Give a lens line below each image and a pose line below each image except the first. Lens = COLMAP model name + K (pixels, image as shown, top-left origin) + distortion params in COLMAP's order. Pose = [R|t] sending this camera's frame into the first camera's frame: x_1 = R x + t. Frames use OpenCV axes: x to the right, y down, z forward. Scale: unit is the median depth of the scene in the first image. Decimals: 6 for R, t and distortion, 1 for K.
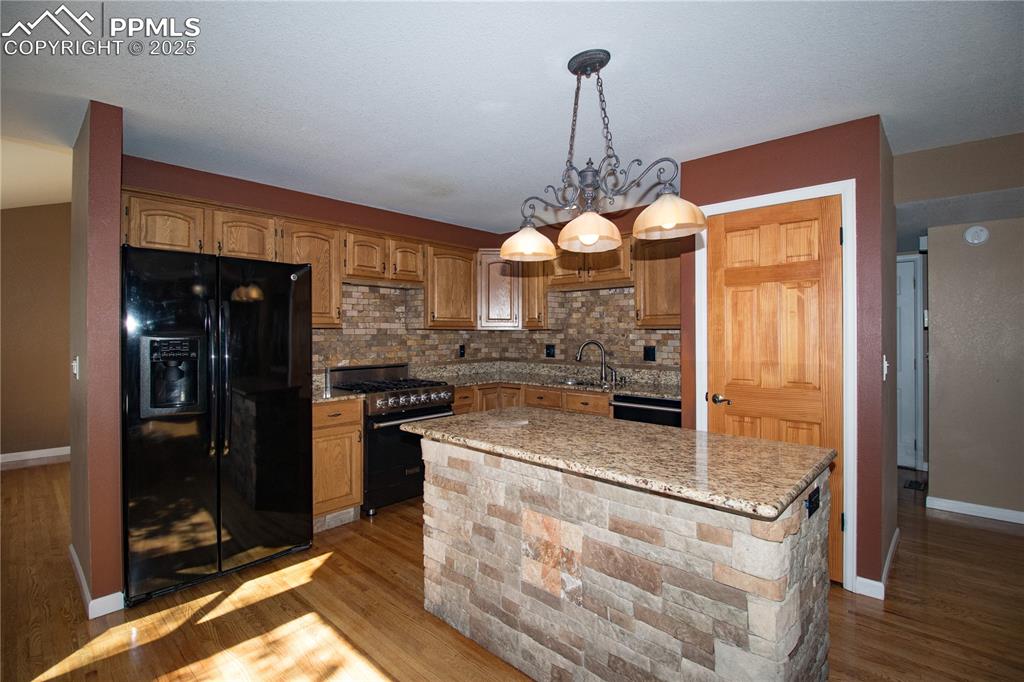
lens RADIAL K [[468.8, 0, 523.1], [0, 468.8, 330.8], [0, 0, 1]] dist [0.001912, -0.017292]
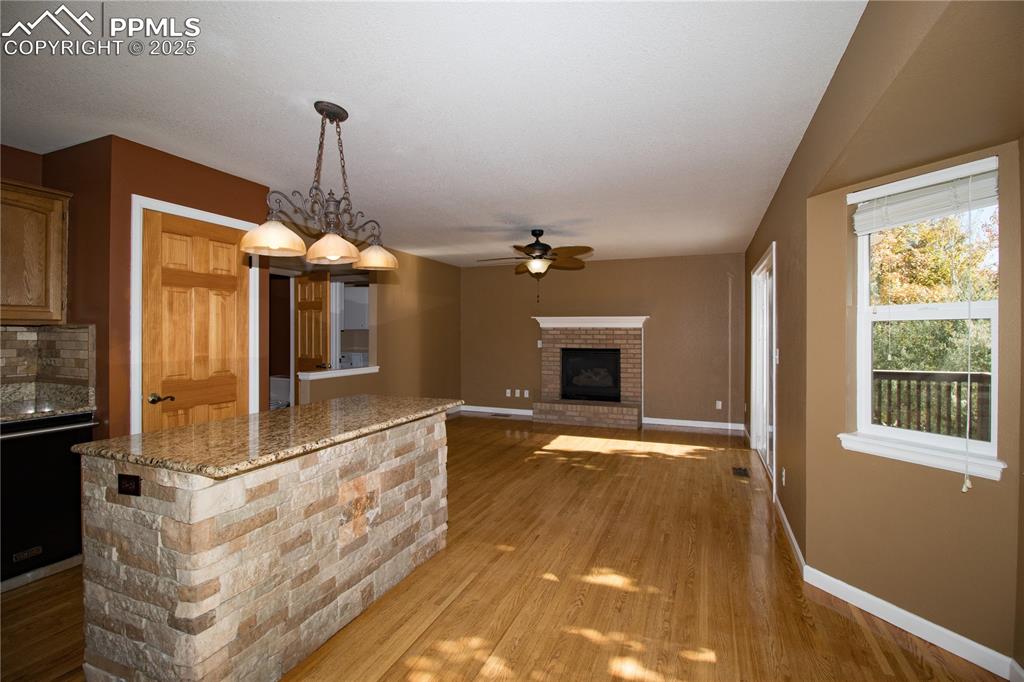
lens RADIAL K [[468.8, 0, 523.1], [0, 468.8, 330.8], [0, 0, 1]] dist [0.001912, -0.017292]
pose [[-0.363087, 0.004776, 0.931743, -0.994830], [-0.007961, 0.999934, -0.008228, 0.007222], [-0.931721, -0.010405, -0.363025, 0.816032]]
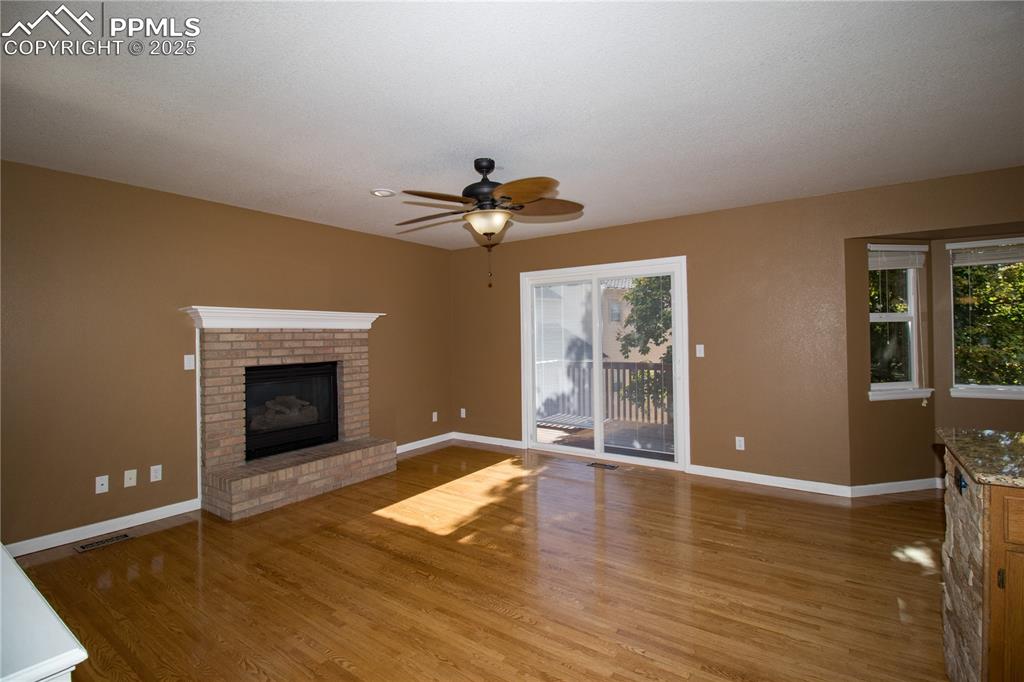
lens RADIAL K [[468.8, 0, 523.1], [0, 468.8, 330.8], [0, 0, 1]] dist [0.001912, -0.017292]
pose [[-0.989602, 0.015496, -0.142997, 1.169484], [0.018003, 0.999706, -0.016257, 0.011633], [0.142703, -0.018662, -0.989590, 1.256820]]
